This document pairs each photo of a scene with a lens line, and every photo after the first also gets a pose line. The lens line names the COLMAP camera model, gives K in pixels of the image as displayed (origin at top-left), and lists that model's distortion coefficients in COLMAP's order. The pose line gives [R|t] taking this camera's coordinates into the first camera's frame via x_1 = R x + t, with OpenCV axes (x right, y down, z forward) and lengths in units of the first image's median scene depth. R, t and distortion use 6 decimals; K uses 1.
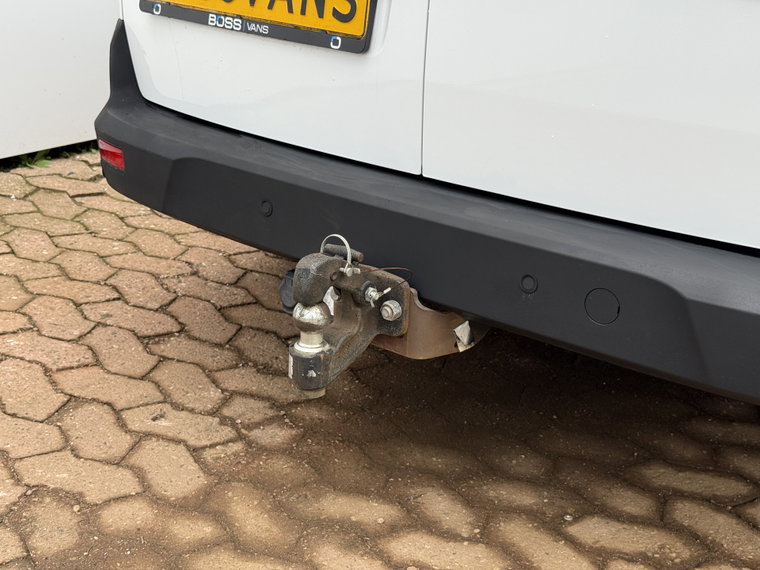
lens RADIAL K [[1054.8, 0, 380.0], [0, 1054.8, 285.0], [0, 0, 1]] dist [0.198214, -0.470365]
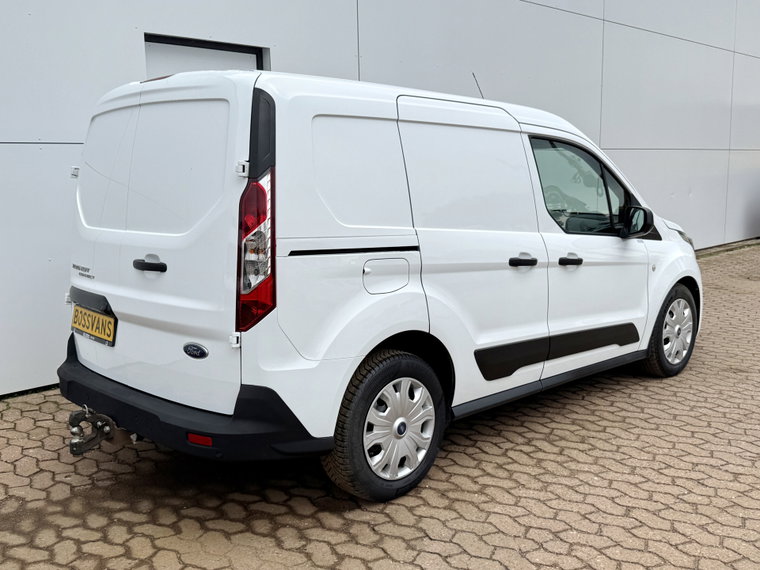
lens RADIAL K [[762.8, 0, 407.1], [0, 762.8, 283.8], [0, 0, 1]] dist [0.148595, -0.293477]
pose [[0.993334, -0.022454, -0.113066, 0.982767], [-0.004455, 0.972636, -0.232291, 0.114500], [0.115188, 0.231247, 0.966052, -1.021299]]
